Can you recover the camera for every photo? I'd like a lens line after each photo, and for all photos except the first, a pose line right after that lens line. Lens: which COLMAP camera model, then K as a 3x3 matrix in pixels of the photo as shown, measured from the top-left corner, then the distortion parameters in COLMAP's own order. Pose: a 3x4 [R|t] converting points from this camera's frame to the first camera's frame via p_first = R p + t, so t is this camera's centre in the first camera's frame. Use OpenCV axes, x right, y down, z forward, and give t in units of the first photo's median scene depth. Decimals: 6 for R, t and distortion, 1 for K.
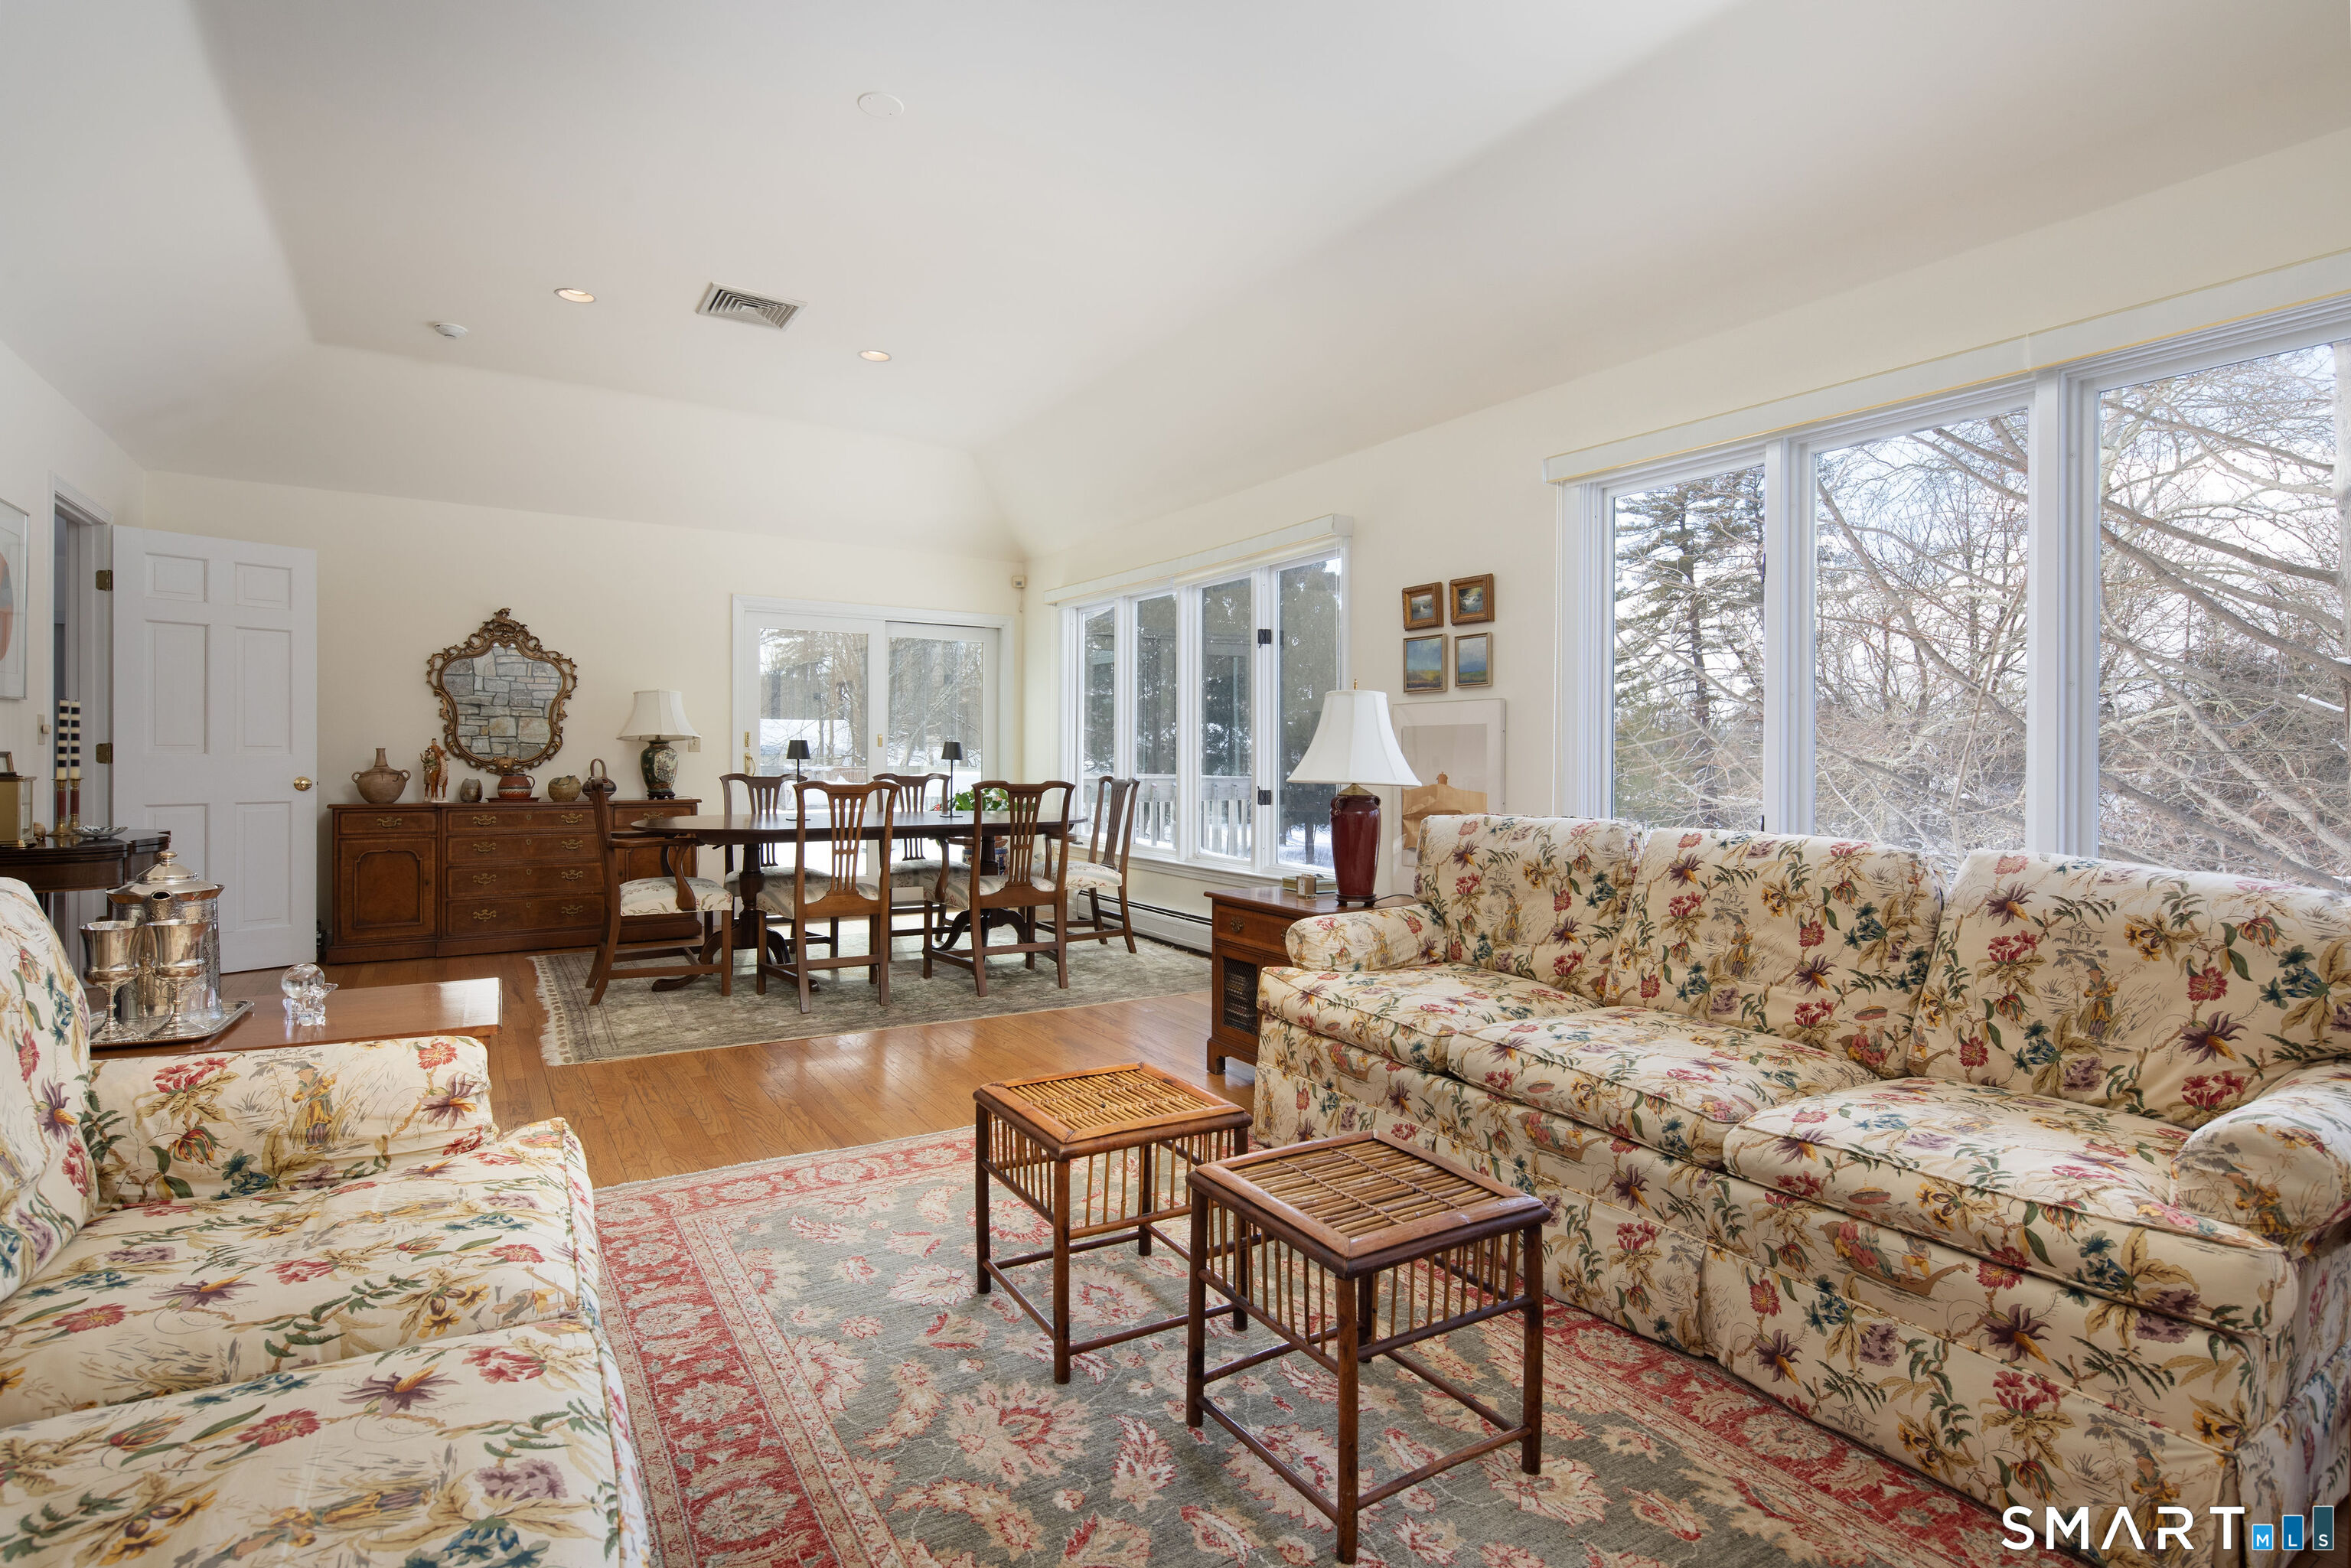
lens RADIAL K [[1142.6, 0, 1172.8], [0, 1142.6, 767.1], [0, 0, 1]] dist [-0.001192, -0.003273]
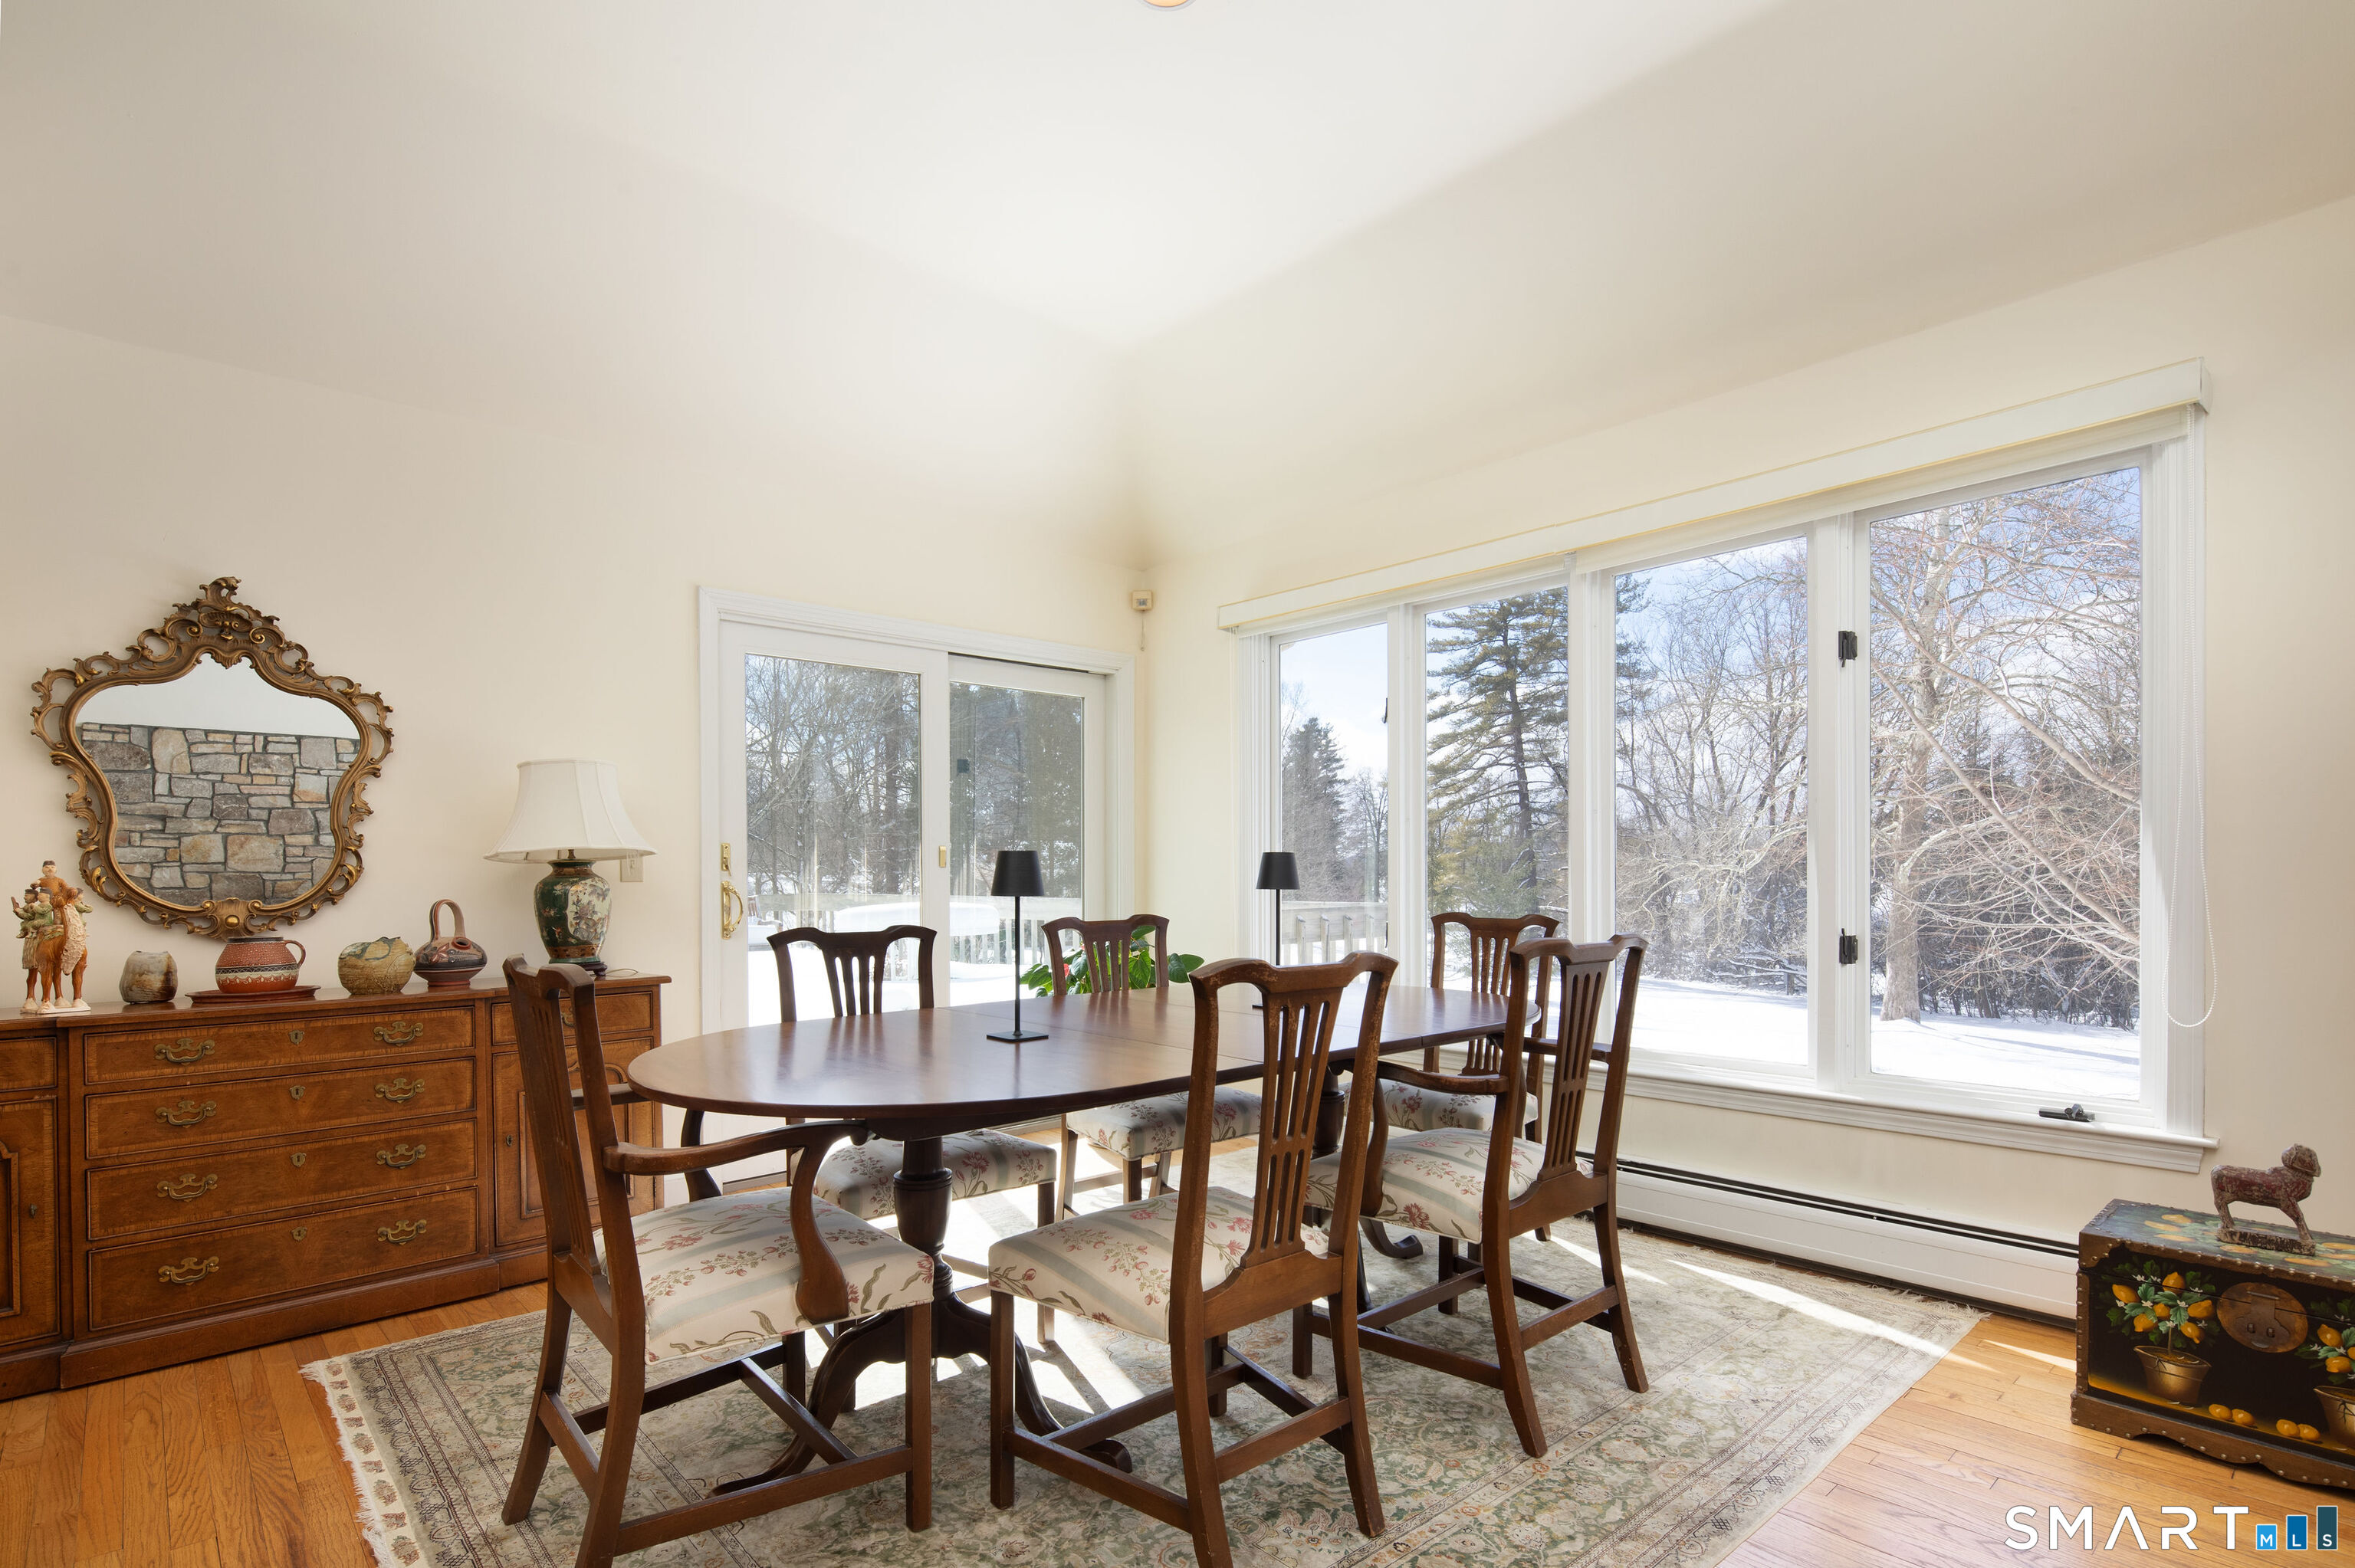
lens RADIAL K [[1144.4, 0, 1164.8], [0, 1144.4, 882.7], [0, 0, 1]] dist [-0.001192, -0.003273]
pose [[0.984766, -0.017203, 0.173033, -0.280855], [0.017665, 0.999843, -0.001132, -0.008664], [-0.172987, 0.004171, 0.984915, 0.460425]]
